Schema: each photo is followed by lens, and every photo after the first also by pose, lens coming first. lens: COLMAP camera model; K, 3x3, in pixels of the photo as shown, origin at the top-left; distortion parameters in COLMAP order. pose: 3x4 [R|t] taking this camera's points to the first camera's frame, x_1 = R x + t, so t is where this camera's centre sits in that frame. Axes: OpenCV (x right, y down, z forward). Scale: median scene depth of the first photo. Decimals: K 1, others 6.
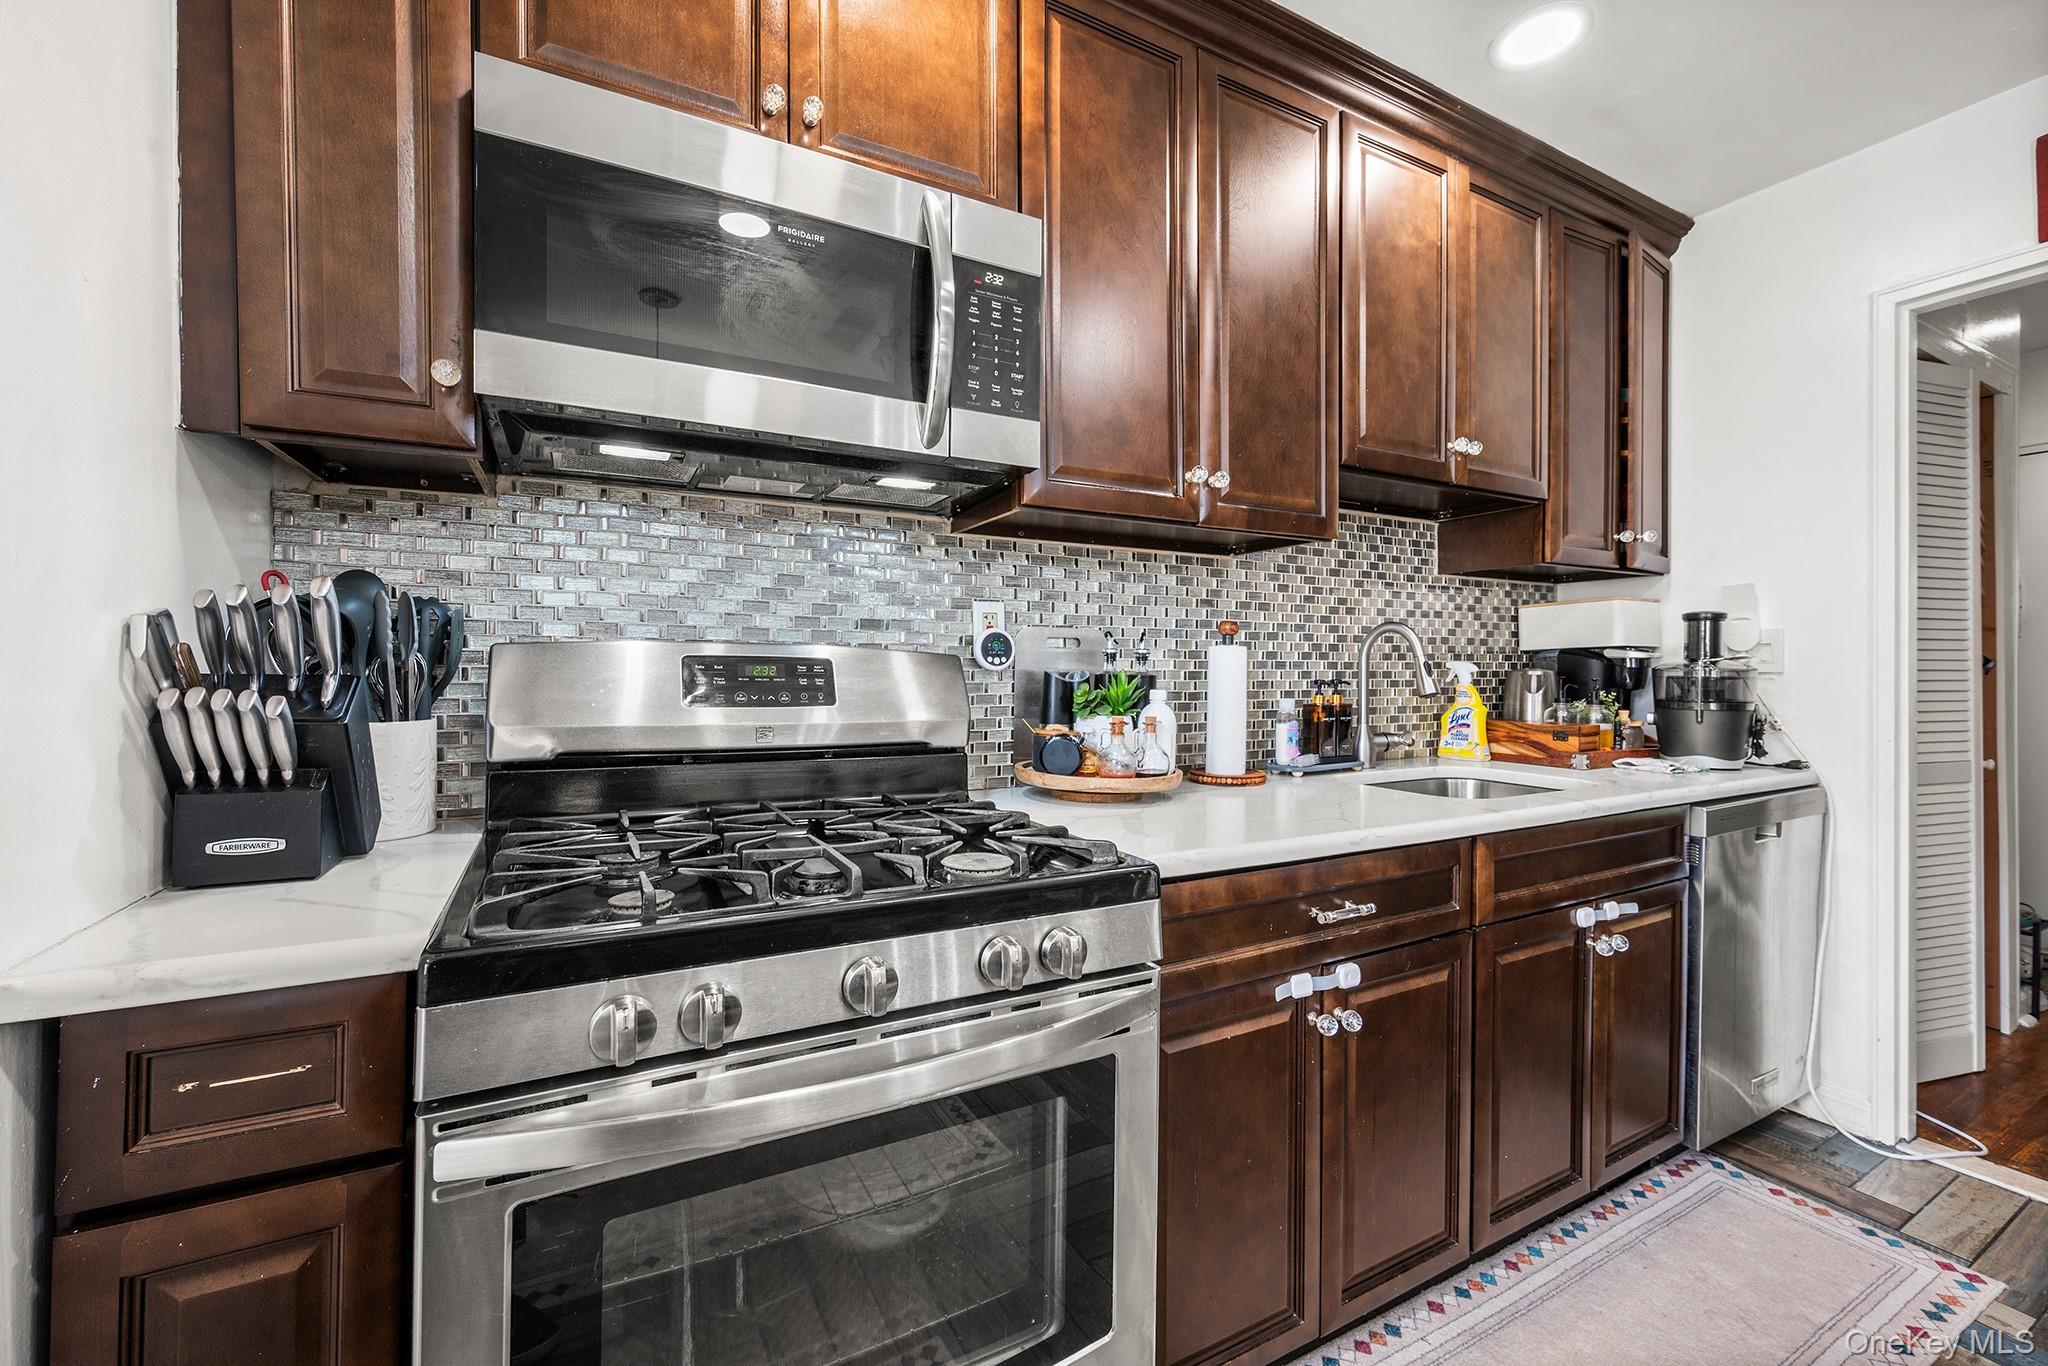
lens RADIAL K [[816.3, 0, 1023.7], [0, 816.3, 670.4], [0, 0, 1]] dist [-0.002500, -0.001088]
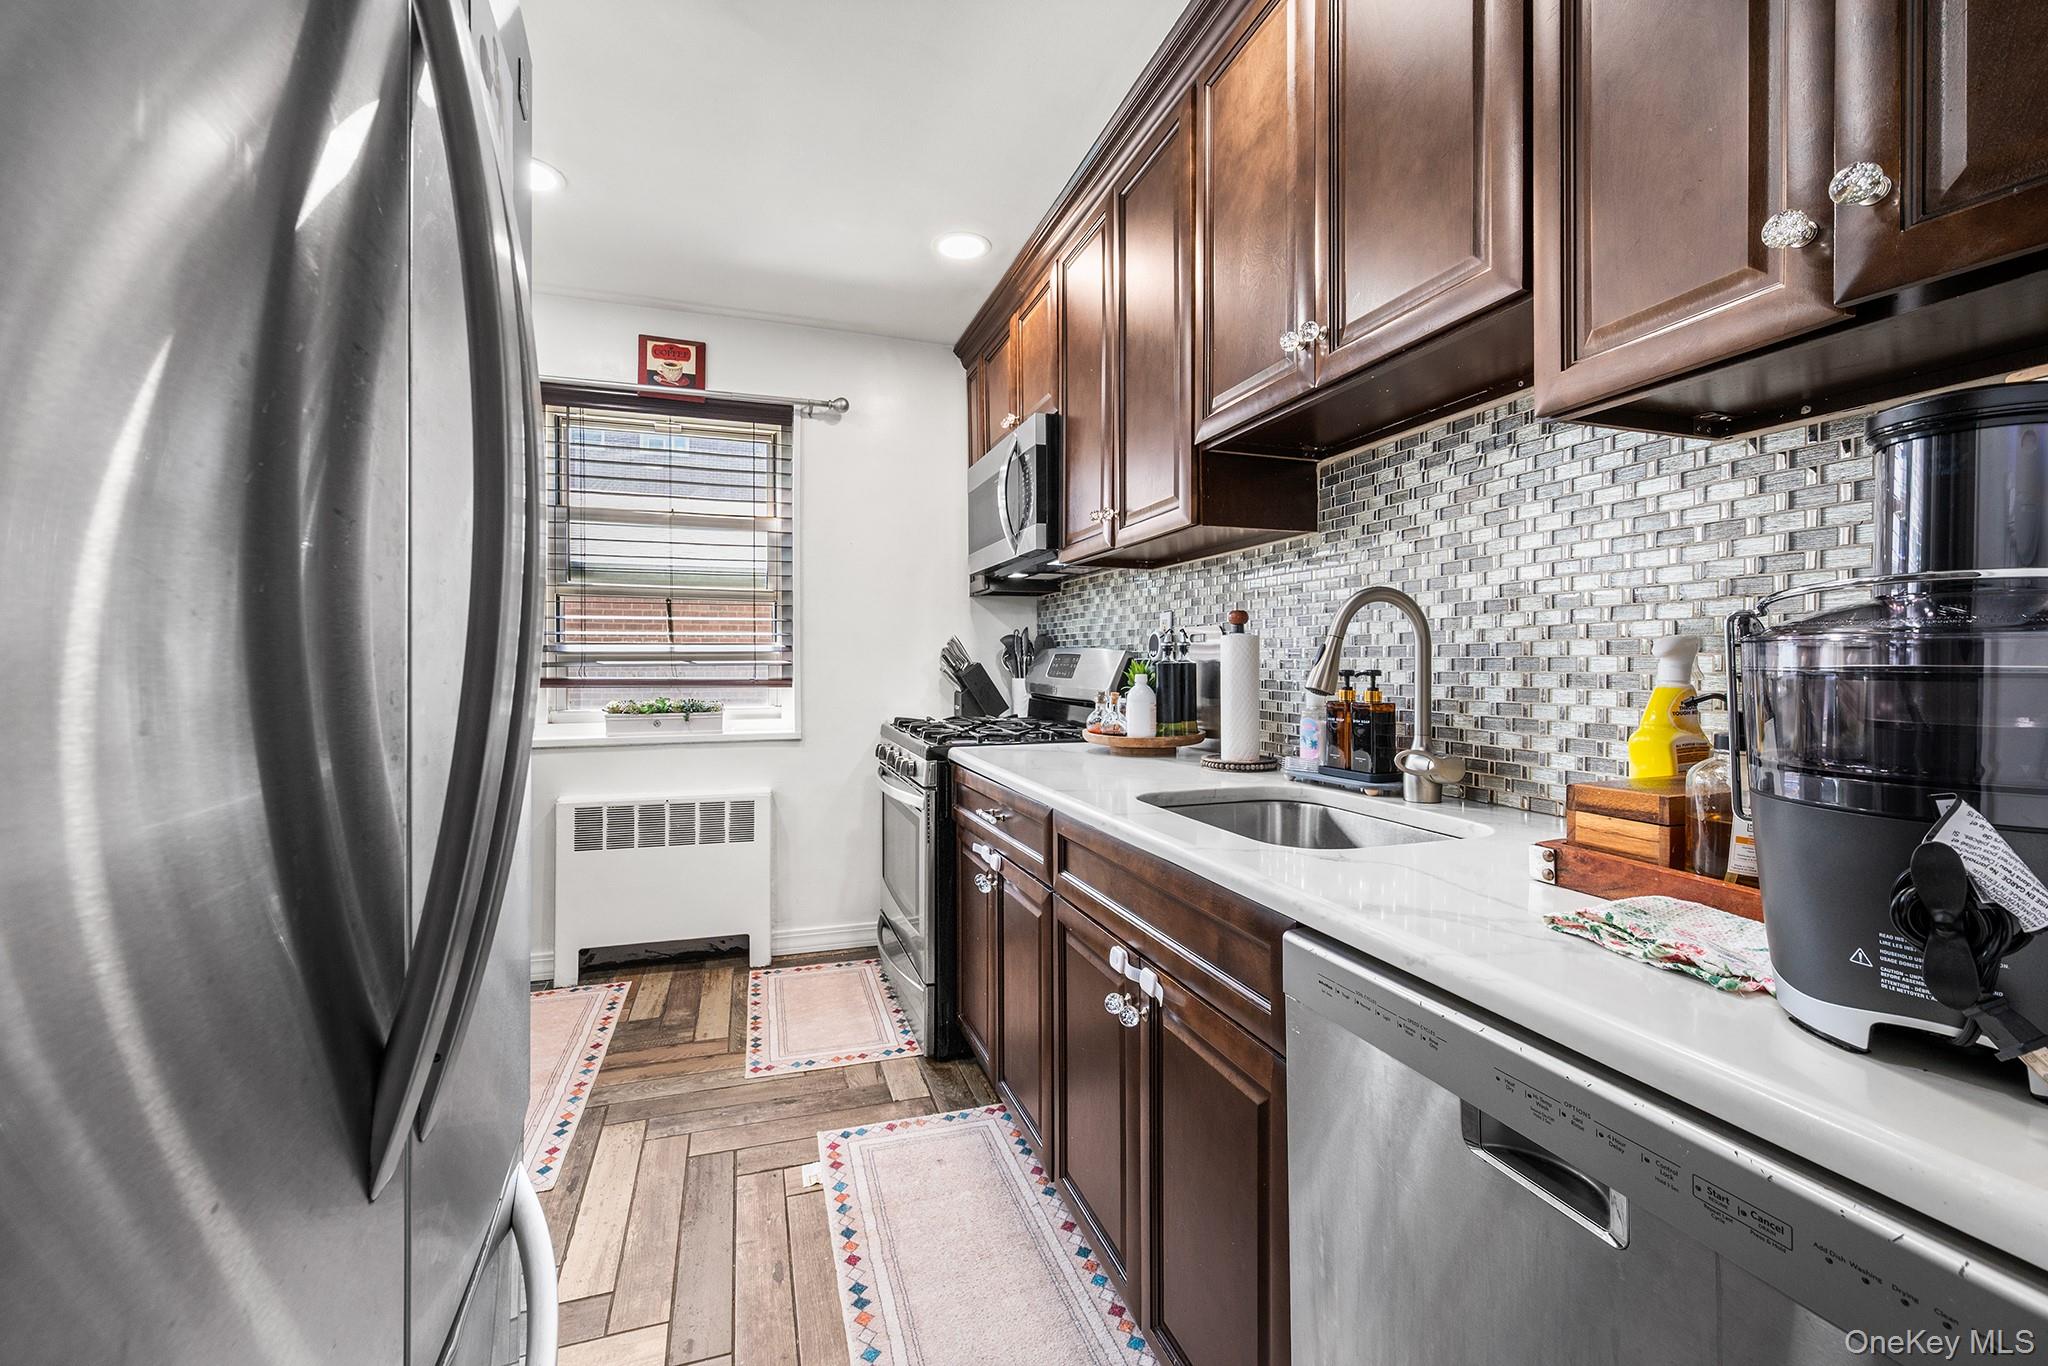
lens RADIAL K [[816.3, 0, 1020.0], [0, 816.3, 671.7], [0, 0, 1]] dist [-0.002500, -0.001088]
pose [[-0.147073, 0.005269, -0.989112, 1.591717], [-0.004028, 0.999974, 0.005926, 0.013522], [0.989117, 0.004856, -0.147048, 1.080928]]
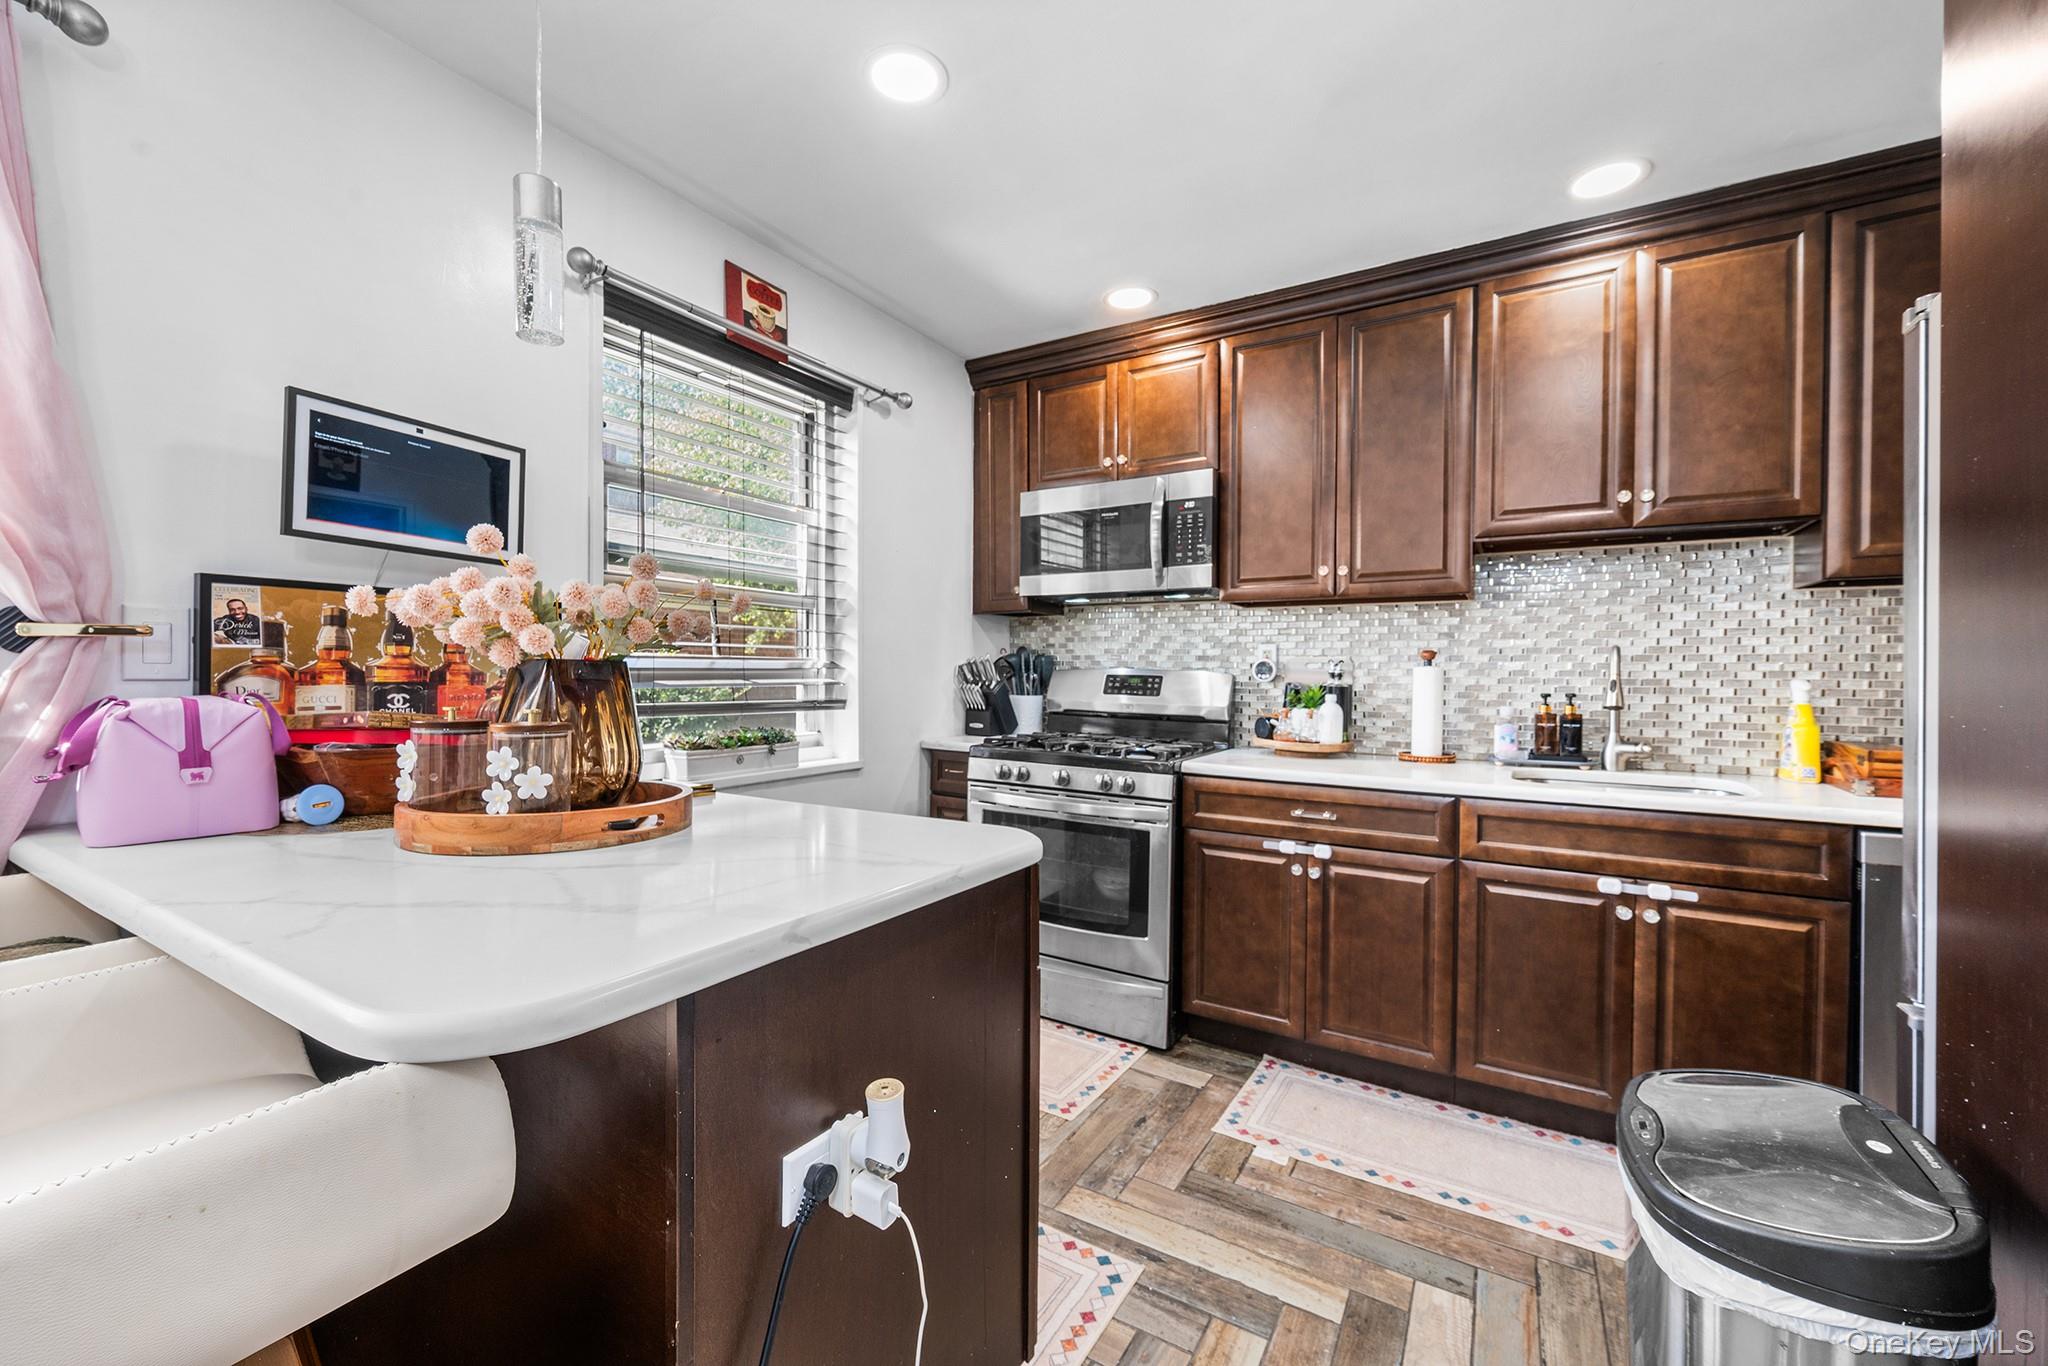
lens RADIAL K [[816.3, 0, 1019.1], [0, 816.3, 677.4], [0, 0, 1]] dist [-0.002500, -0.001088]
pose [[0.511462, 0.007666, -0.859272, 1.371260], [-0.008761, 0.999955, 0.003706, -0.013473], [0.859261, 0.005632, 0.511506, -0.440507]]
